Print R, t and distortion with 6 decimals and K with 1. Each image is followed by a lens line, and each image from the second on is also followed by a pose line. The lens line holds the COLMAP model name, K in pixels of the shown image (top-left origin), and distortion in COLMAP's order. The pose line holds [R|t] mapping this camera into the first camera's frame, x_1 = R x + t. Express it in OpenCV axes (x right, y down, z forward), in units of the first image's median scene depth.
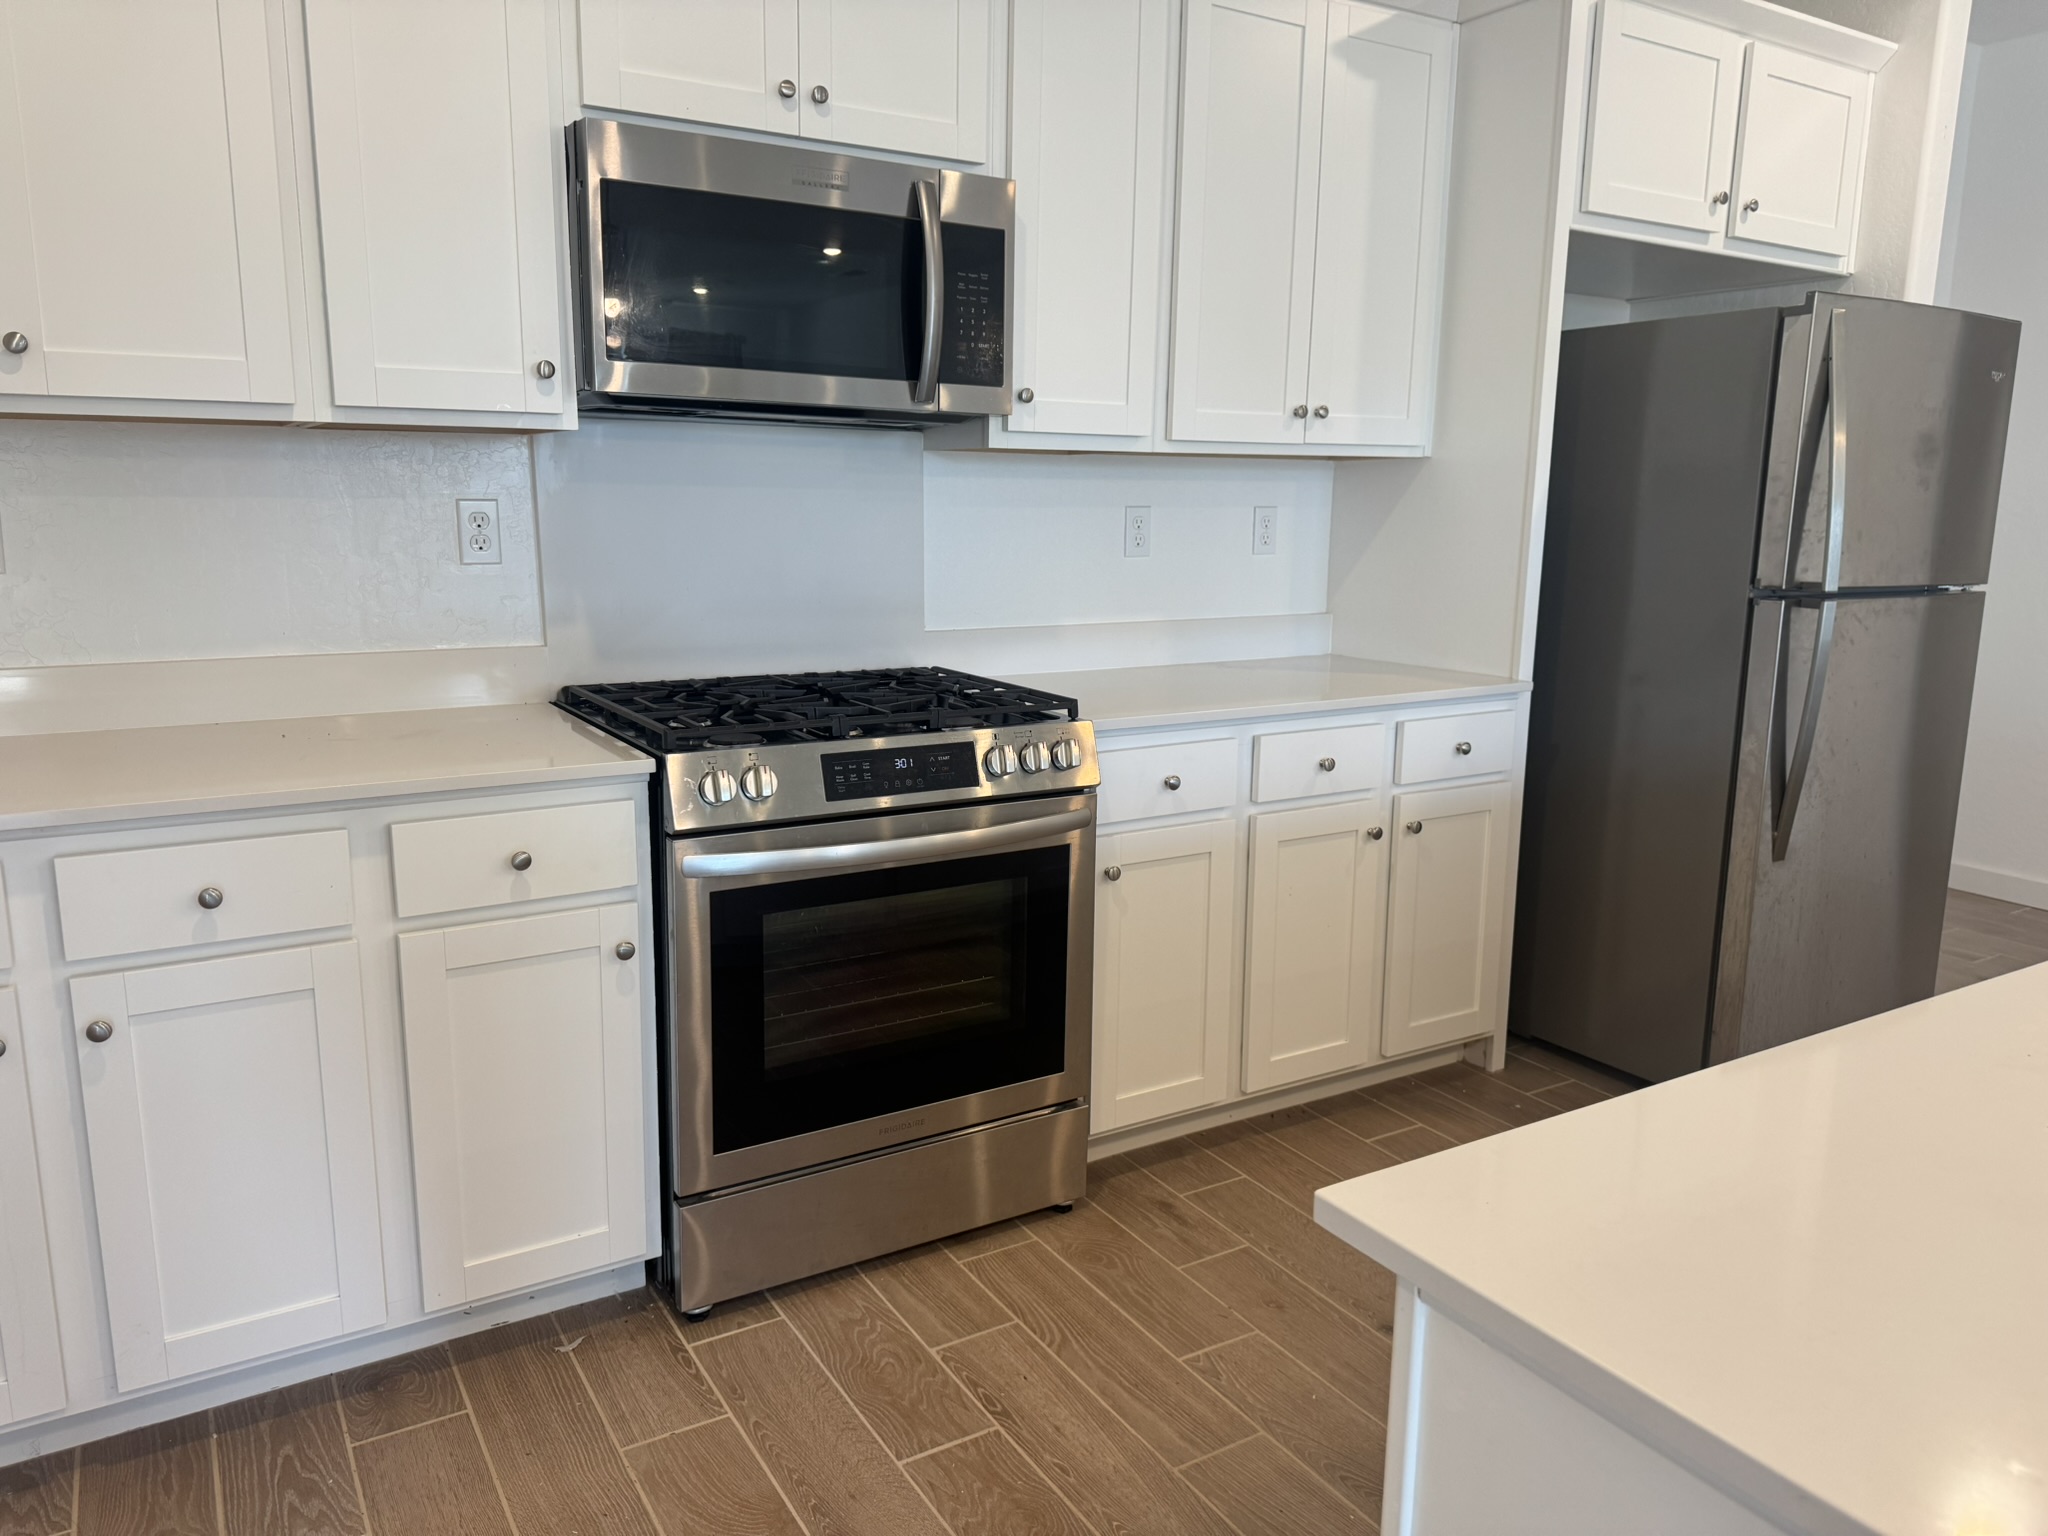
lens RADIAL K [[1433.7, 0, 1024.0], [0, 1433.7, 768.0], [0, 0, 1]] dist [0.071020, -0.093447]
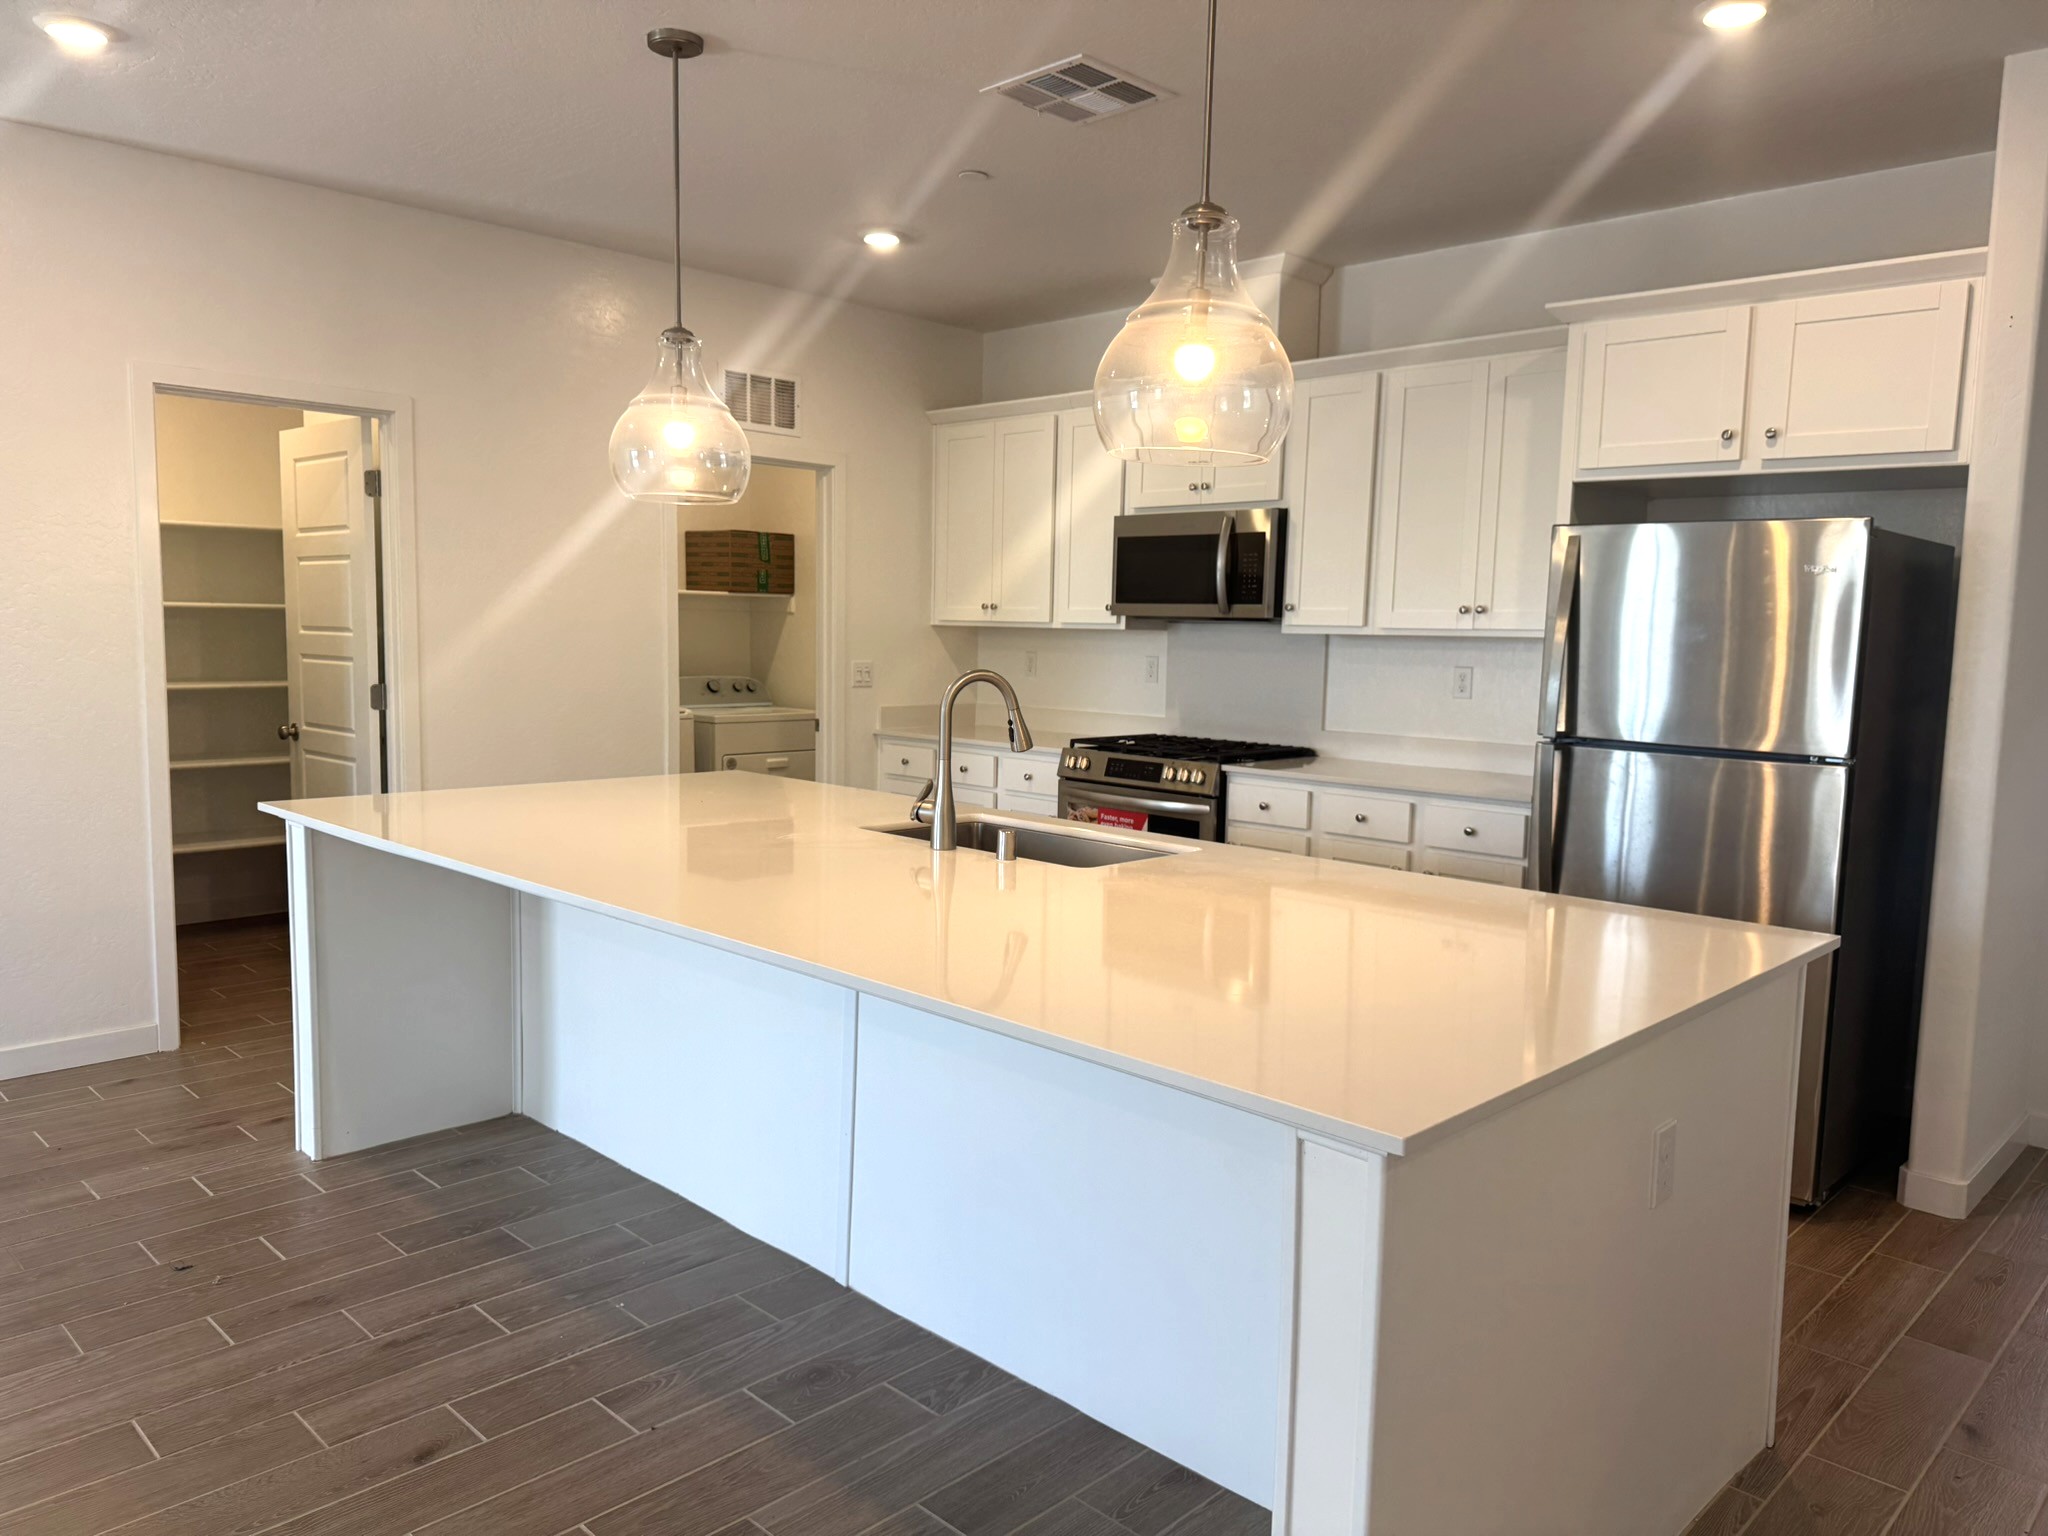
lens RADIAL K [[1433.7, 0, 1024.0], [0, 1433.7, 768.0], [0, 0, 1]] dist [0.071020, -0.093447]
pose [[0.237802, 0.093554, -0.966798, 1.702749], [-0.195171, 0.979652, 0.046792, -0.060635], [0.951503, 0.177564, 0.251222, 0.185802]]
